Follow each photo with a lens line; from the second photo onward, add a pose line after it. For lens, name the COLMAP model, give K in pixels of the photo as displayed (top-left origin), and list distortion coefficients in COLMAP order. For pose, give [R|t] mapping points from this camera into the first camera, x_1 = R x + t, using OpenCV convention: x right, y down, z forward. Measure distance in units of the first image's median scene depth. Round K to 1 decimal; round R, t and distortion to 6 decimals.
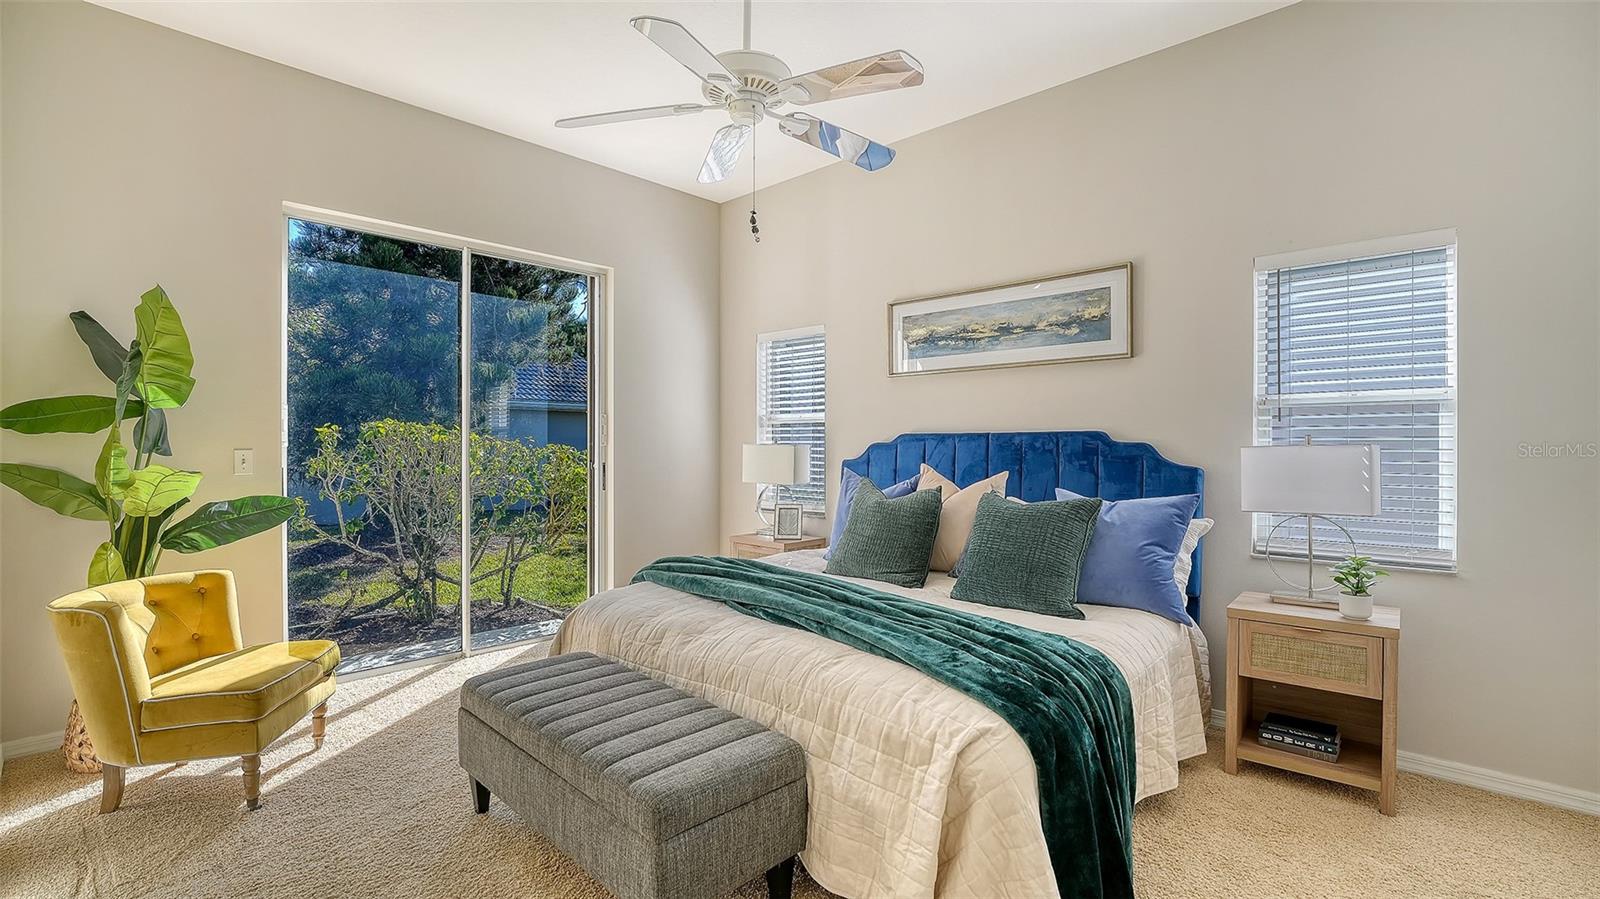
lens RADIAL K [[702.0, 0, 799.8], [0, 702.0, 448.8], [0, 0, 1]] dist [-0.017667, -0.000563]
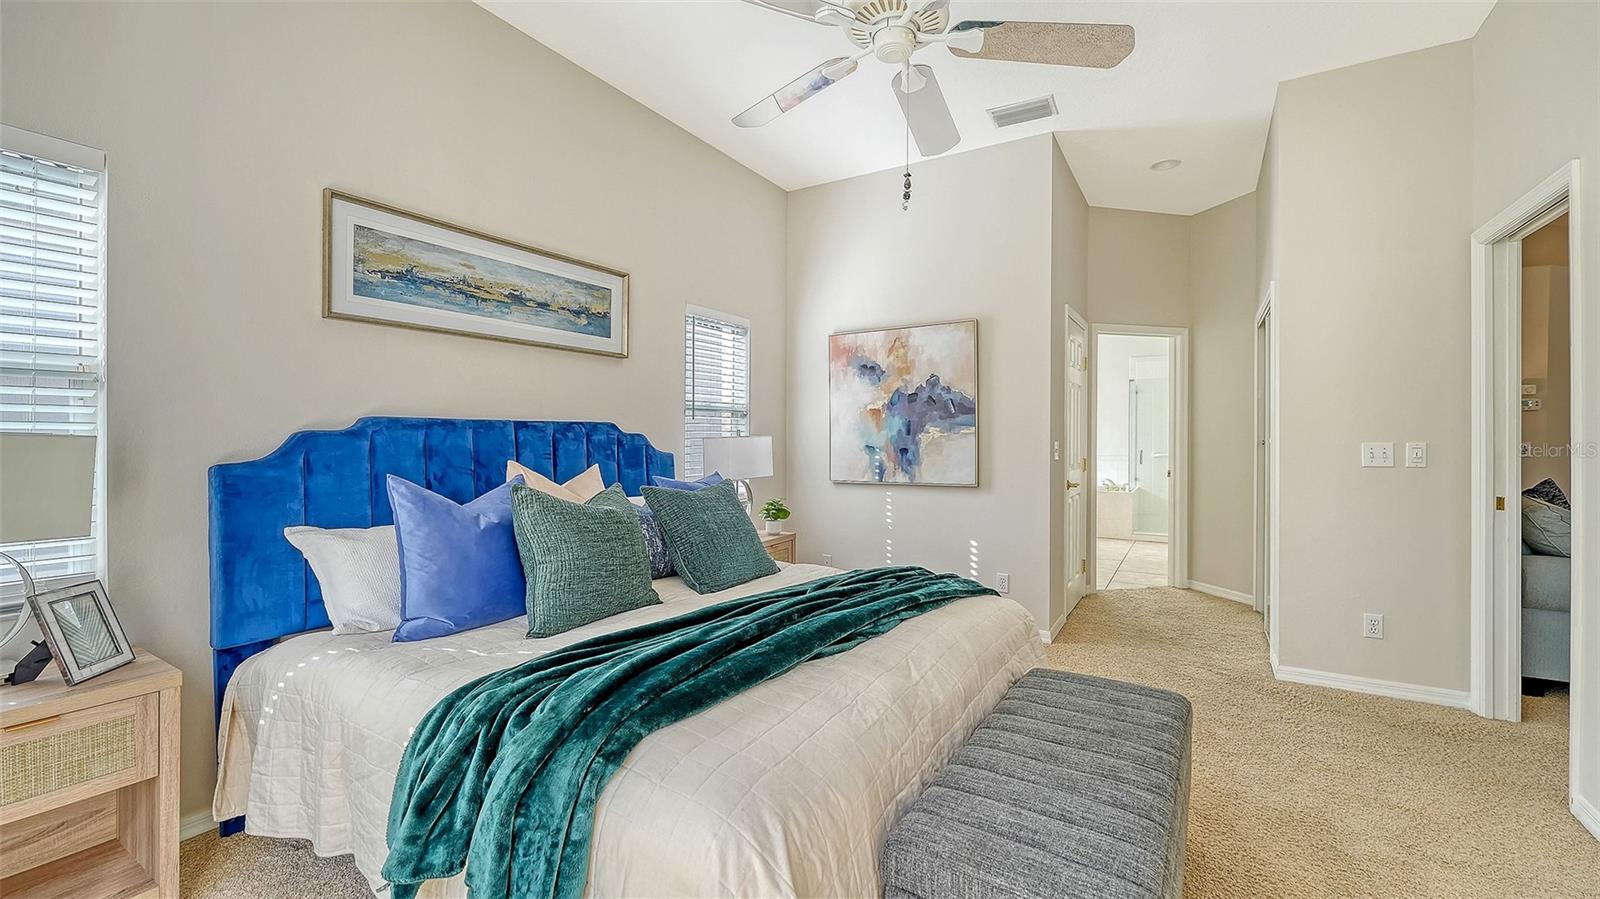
lens RADIAL K [[645.3, 0, 800.8], [0, 645.3, 437.8], [0, 0, 1]] dist [-0.000015, -0.000078]
pose [[-0.199735, -0.003123, 0.979845, -0.559153], [0.003858, 0.999985, 0.003973, -0.005642], [-0.979842, 0.004574, -0.199720, 0.868375]]
